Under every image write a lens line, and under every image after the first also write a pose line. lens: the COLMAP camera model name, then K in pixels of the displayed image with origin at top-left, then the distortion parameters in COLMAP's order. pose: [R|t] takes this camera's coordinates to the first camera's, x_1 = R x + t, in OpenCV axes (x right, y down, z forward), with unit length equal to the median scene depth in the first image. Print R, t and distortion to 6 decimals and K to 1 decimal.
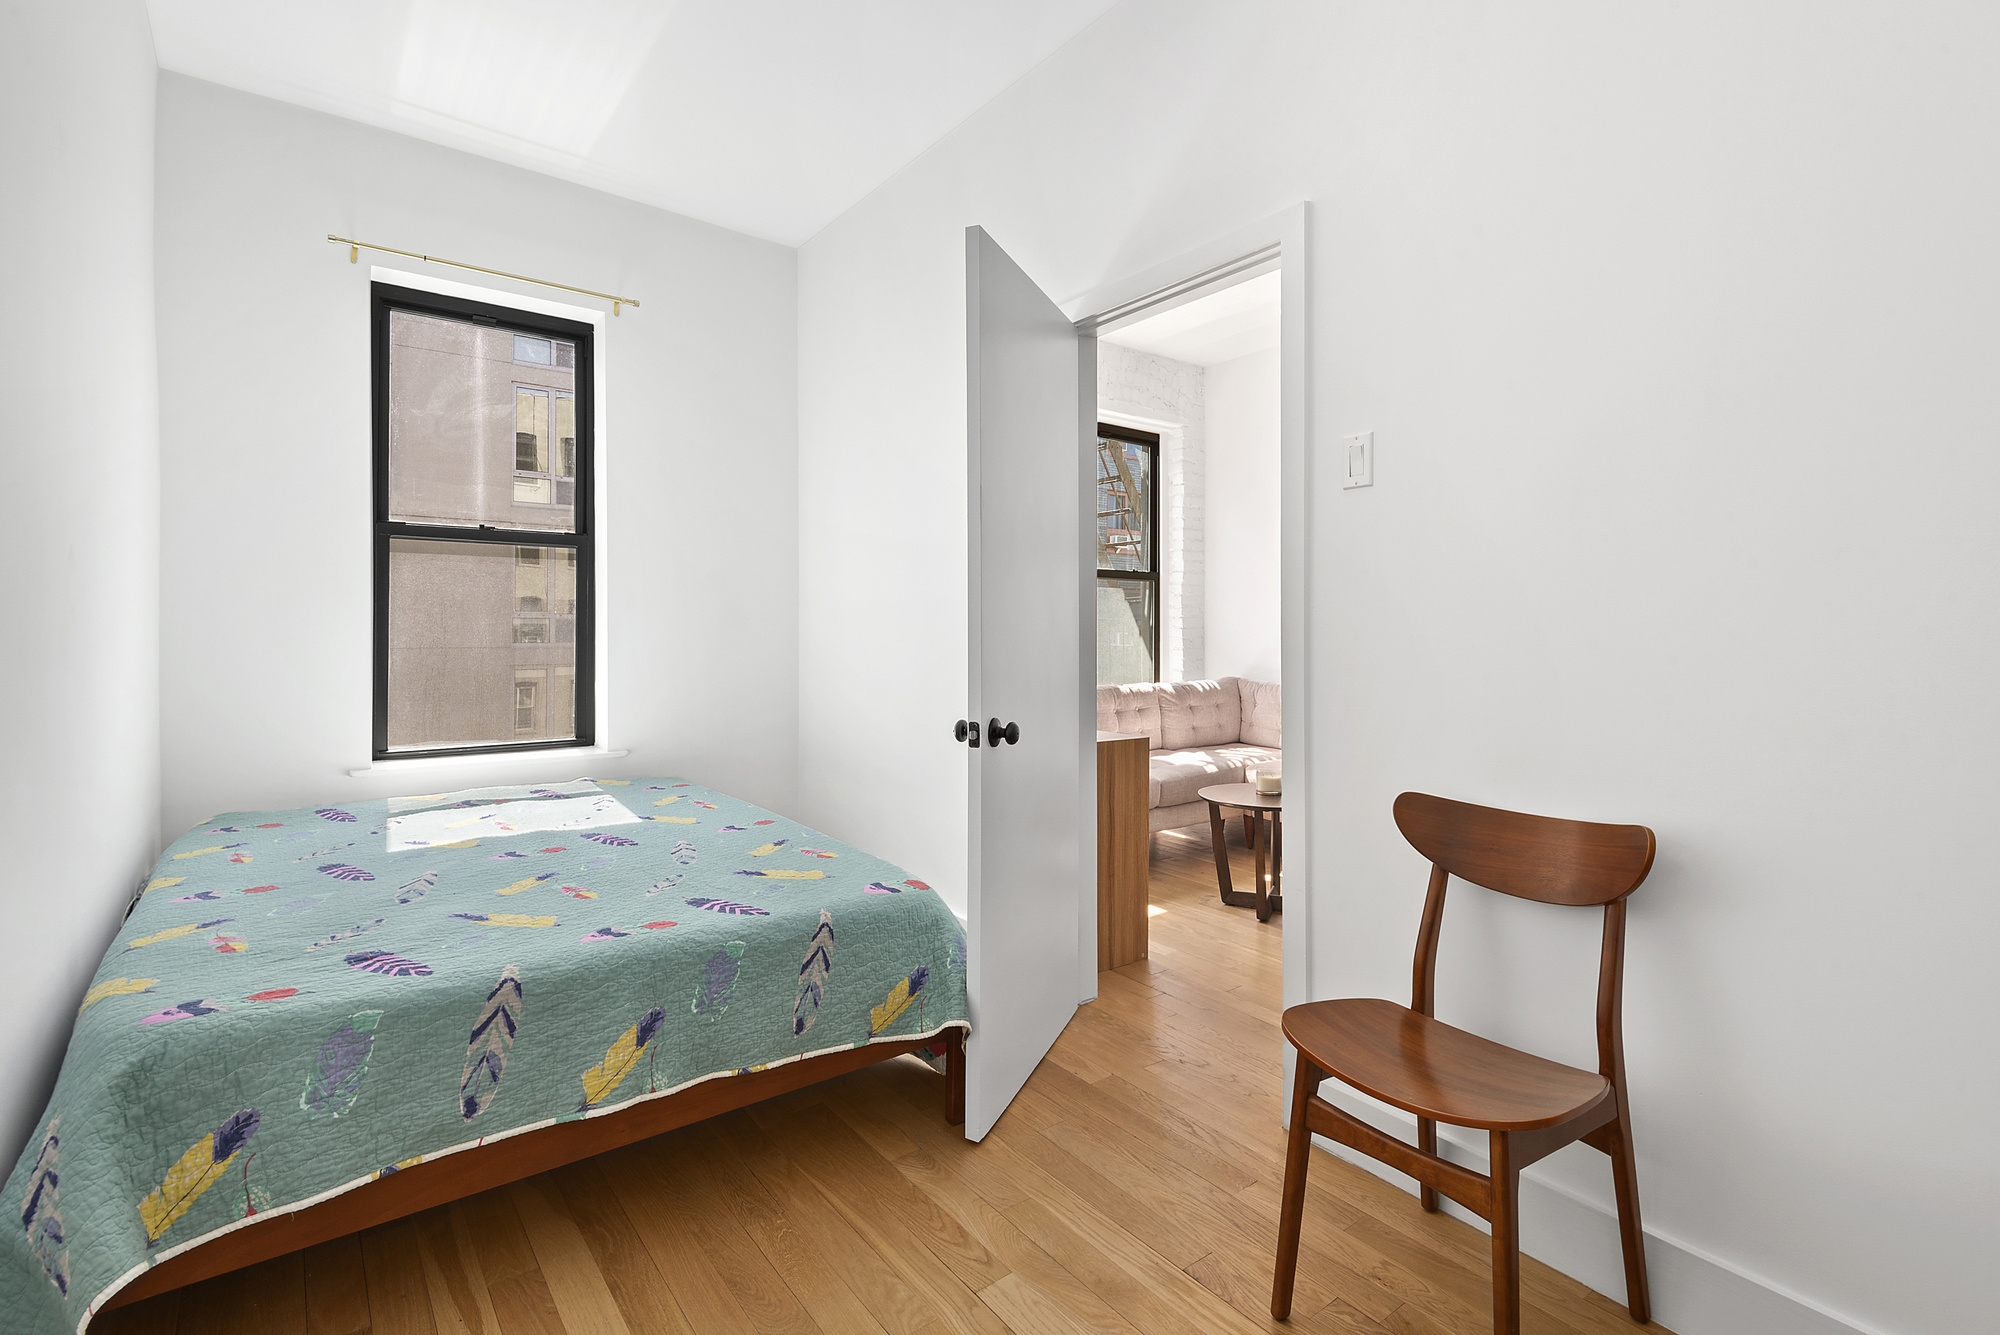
lens RADIAL K [[930.6, 0, 997.3], [0, 930.6, 654.9], [0, 0, 1]] dist [-0.001058, -0.000073]
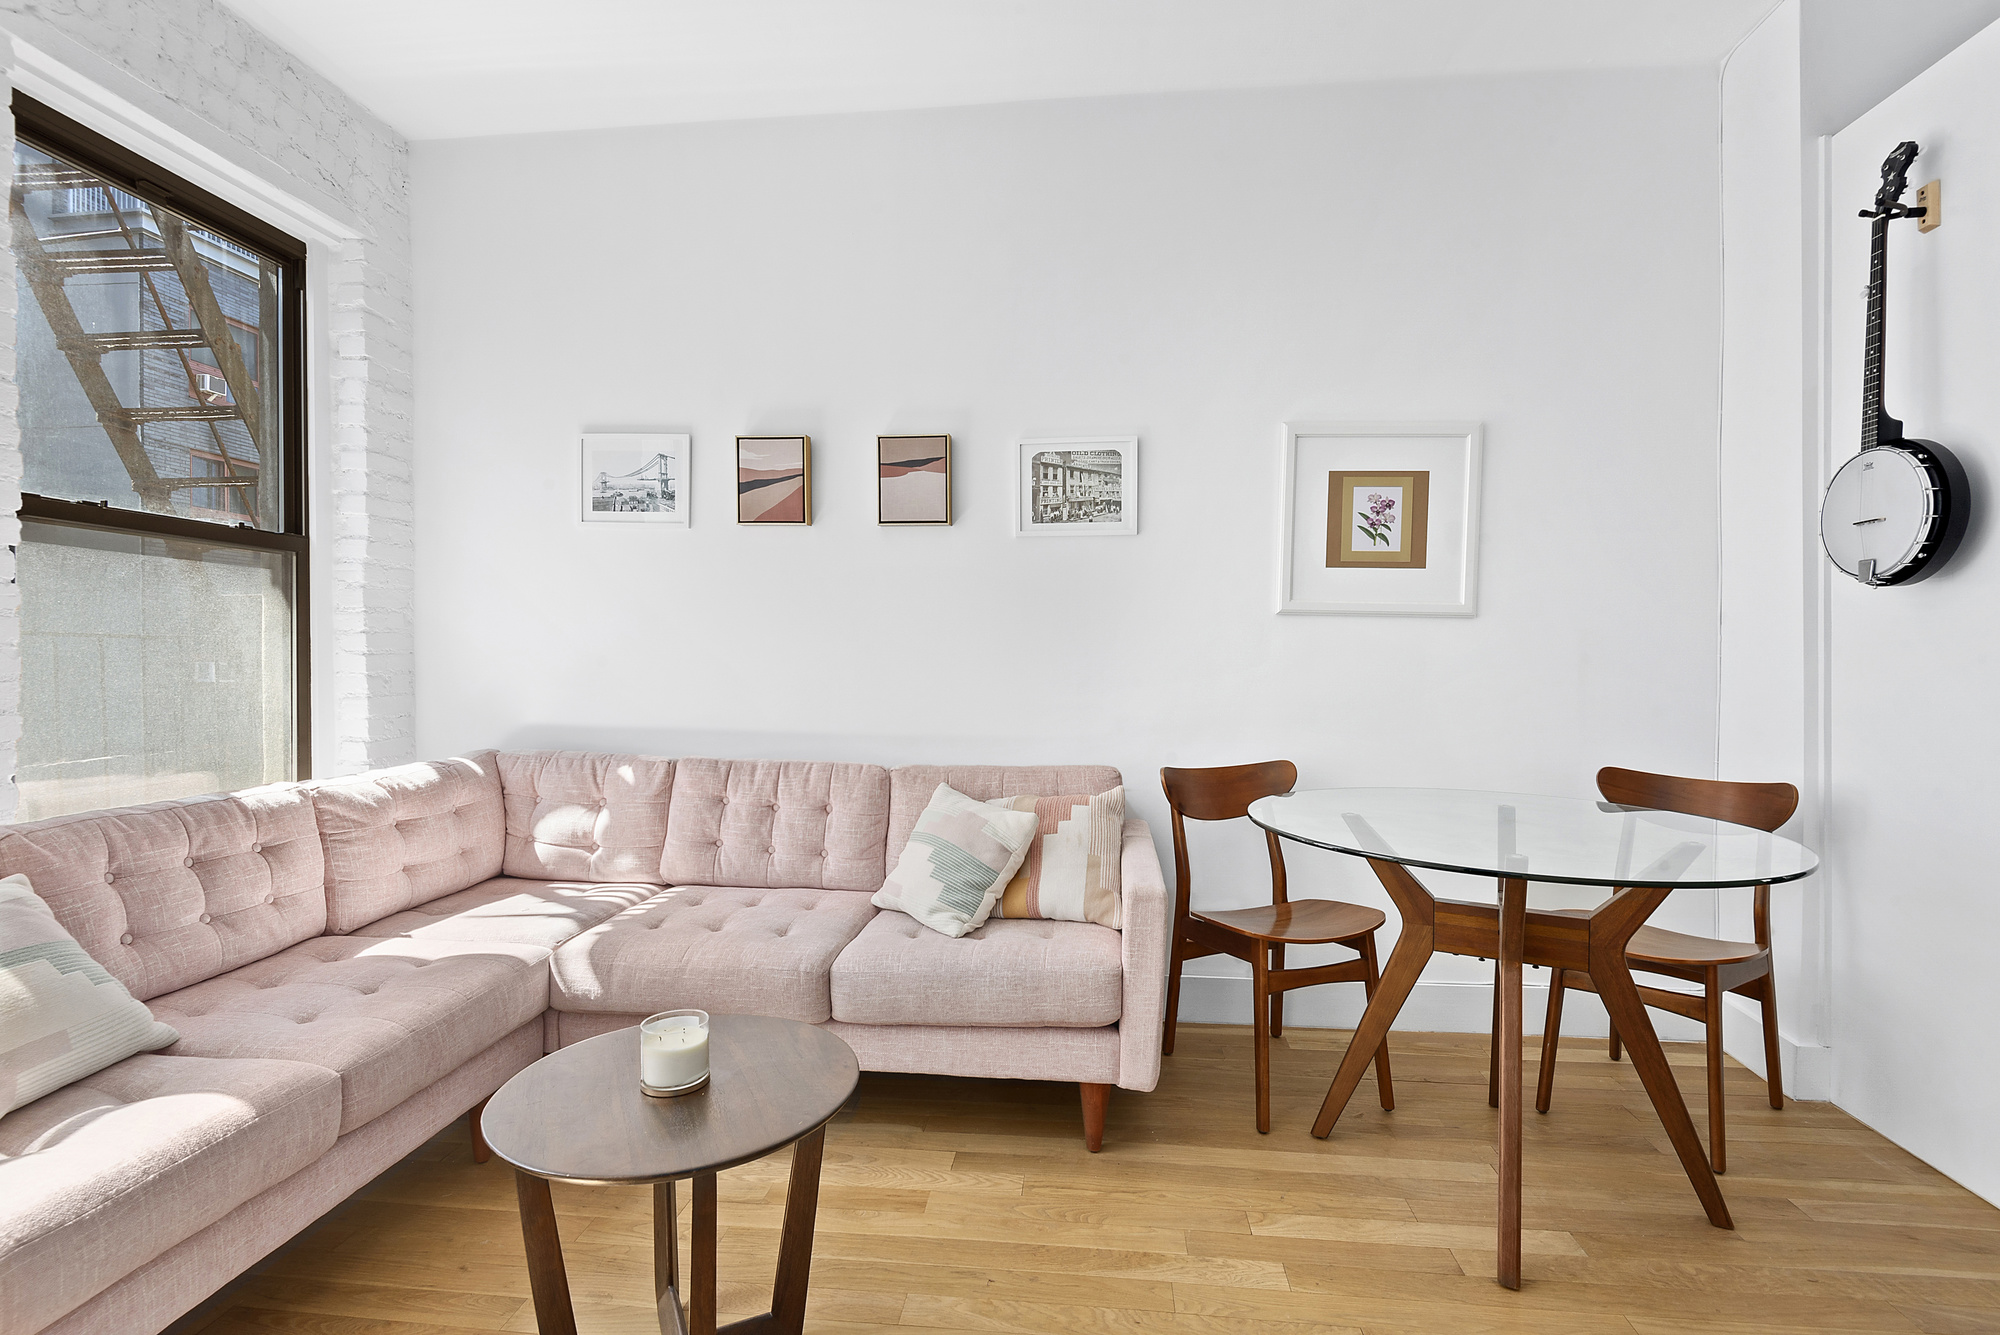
lens RADIAL K [[969.5, 0, 1002.8], [0, 969.5, 667.9], [0, 0, 1]] dist [-0.004602, -0.000455]
pose [[0.682368, -0.009610, 0.730946, 0.055676], [0.014606, 0.999893, -0.000489, -0.016407], [-0.730863, 0.011010, 0.682435, 0.410898]]
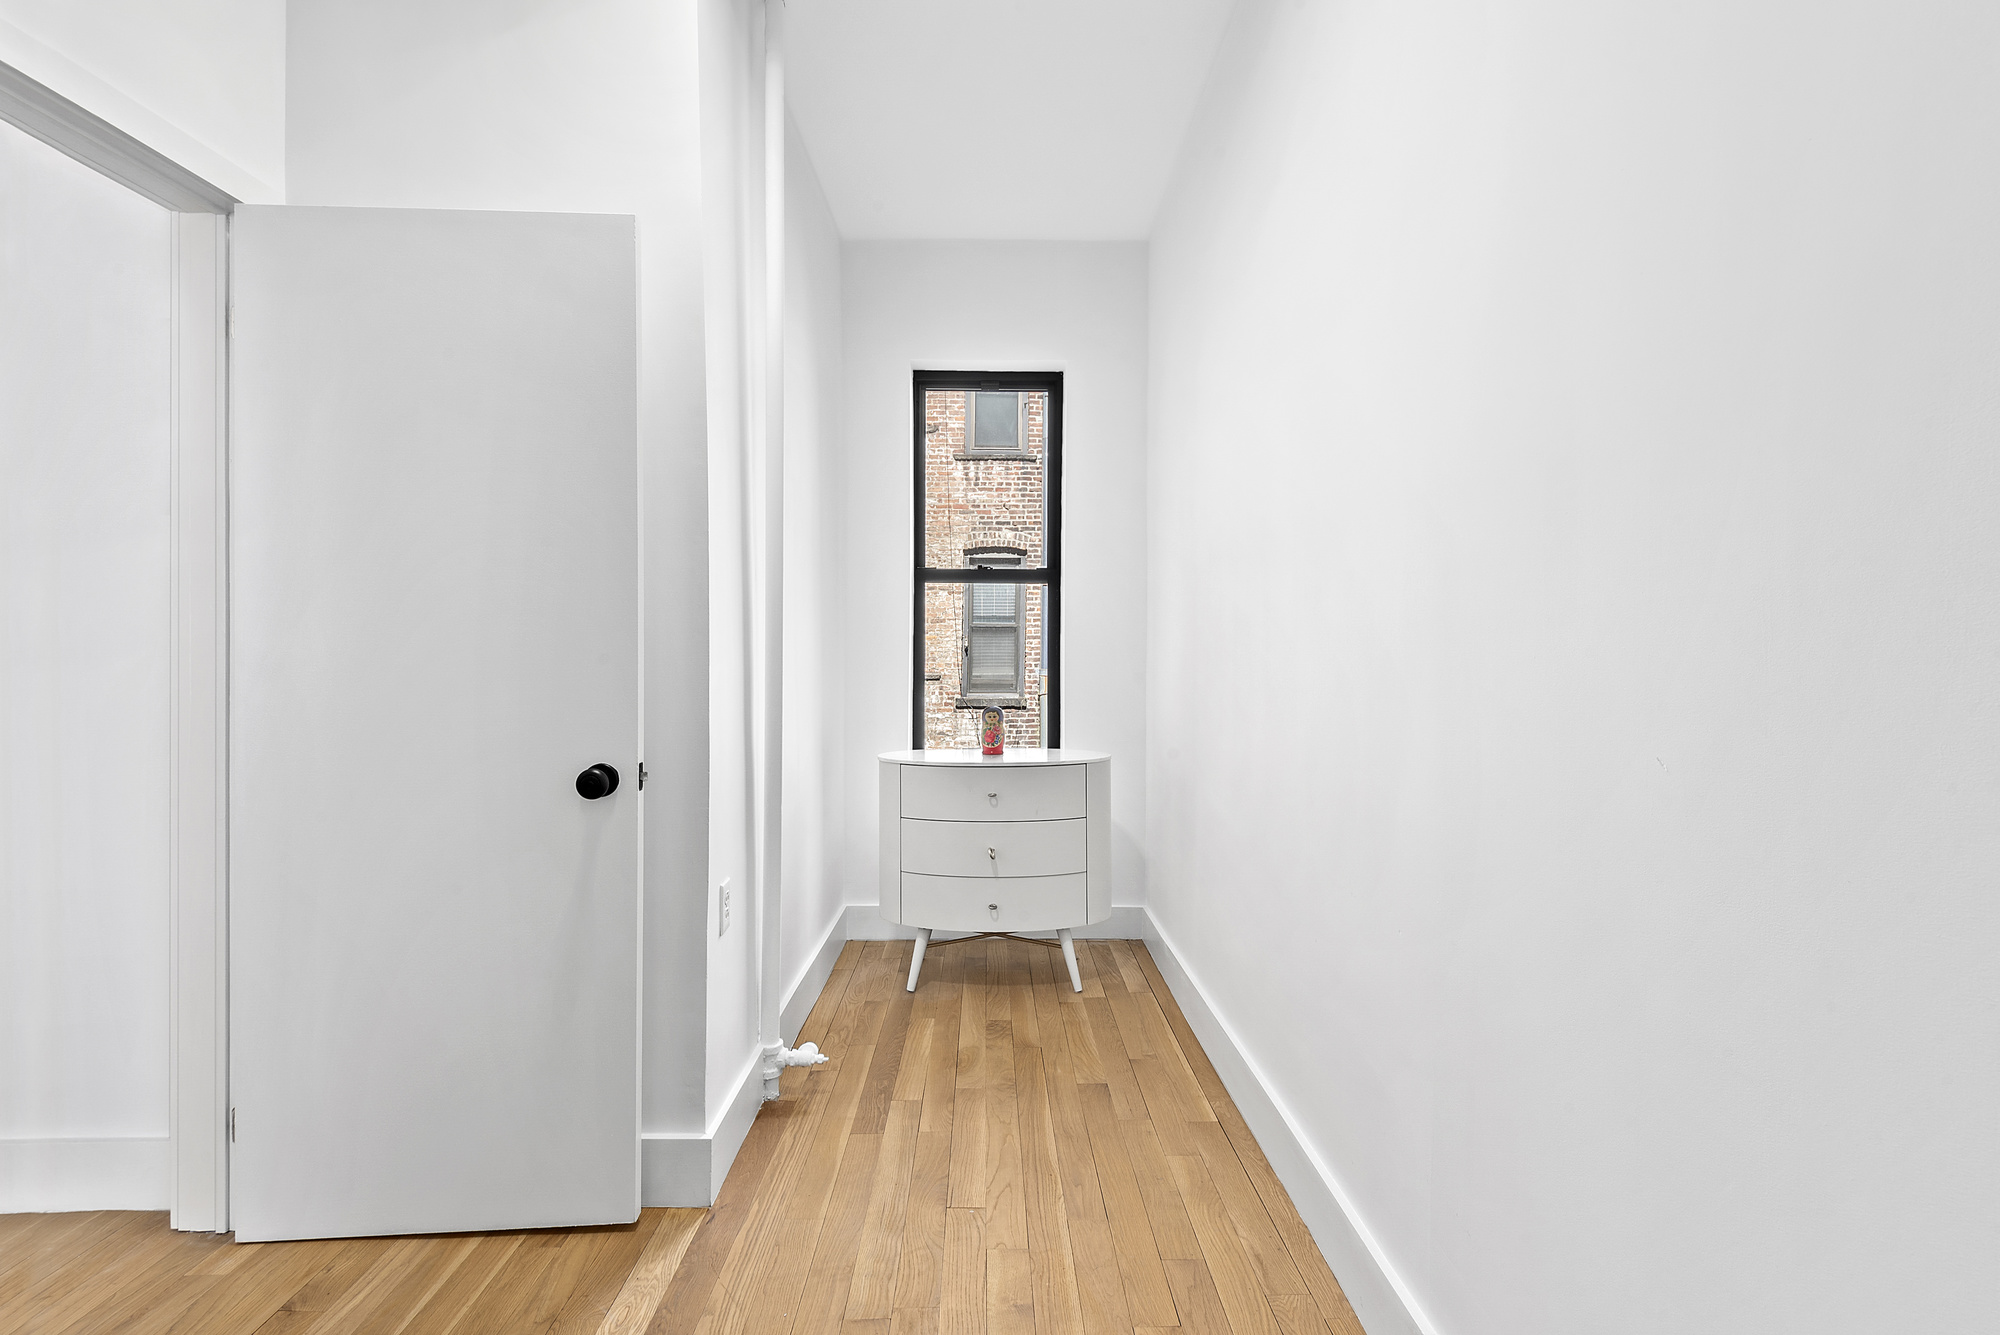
lens RADIAL K [[930.6, 0, 1005.9], [0, 930.6, 665.5], [0, 0, 1]] dist [-0.001058, -0.000073]
pose [[0.809874, 0.001188, -0.586602, 0.536173], [-0.011331, 0.999843, -0.013619, -0.015347], [0.586494, 0.017677, 0.809761, 0.437810]]
